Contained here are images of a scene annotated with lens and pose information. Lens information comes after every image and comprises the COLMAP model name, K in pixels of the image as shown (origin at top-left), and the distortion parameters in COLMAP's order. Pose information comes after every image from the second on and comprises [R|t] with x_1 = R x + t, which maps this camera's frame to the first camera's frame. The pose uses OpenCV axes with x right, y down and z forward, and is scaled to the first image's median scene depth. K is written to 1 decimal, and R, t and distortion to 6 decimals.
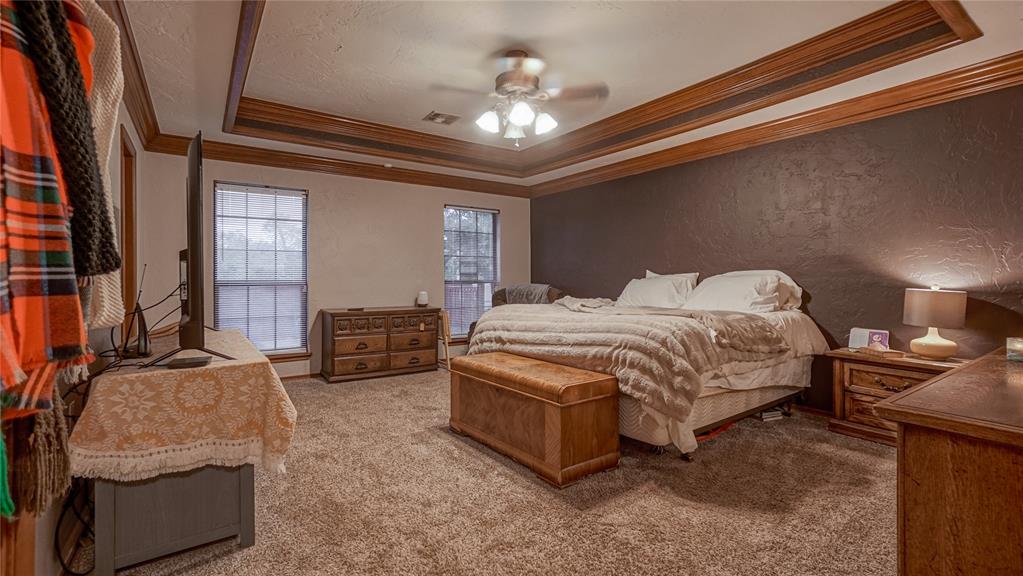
lens RADIAL K [[444.9, 0, 507.3], [0, 444.9, 277.4], [0, 0, 1]] dist [-0.017488, 0.012945]
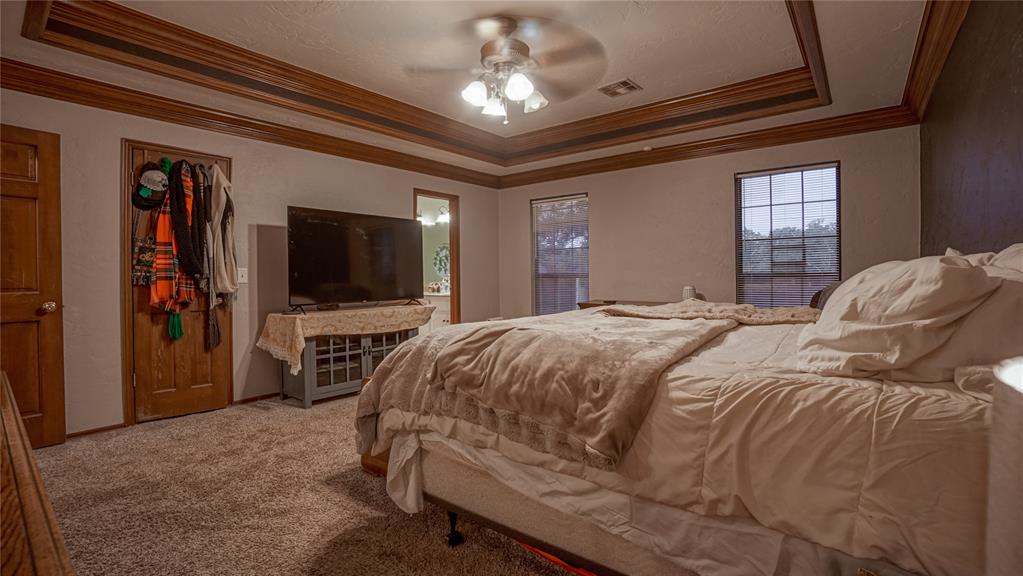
lens RADIAL K [[444.9, 0, 507.3], [0, 444.9, 277.4], [0, 0, 1]] dist [-0.017488, 0.012945]
pose [[0.281240, 0.025802, -0.959291, 0.549179], [0.009033, 0.999523, 0.029533, -0.011015], [0.959595, -0.016971, 0.280872, 0.453682]]
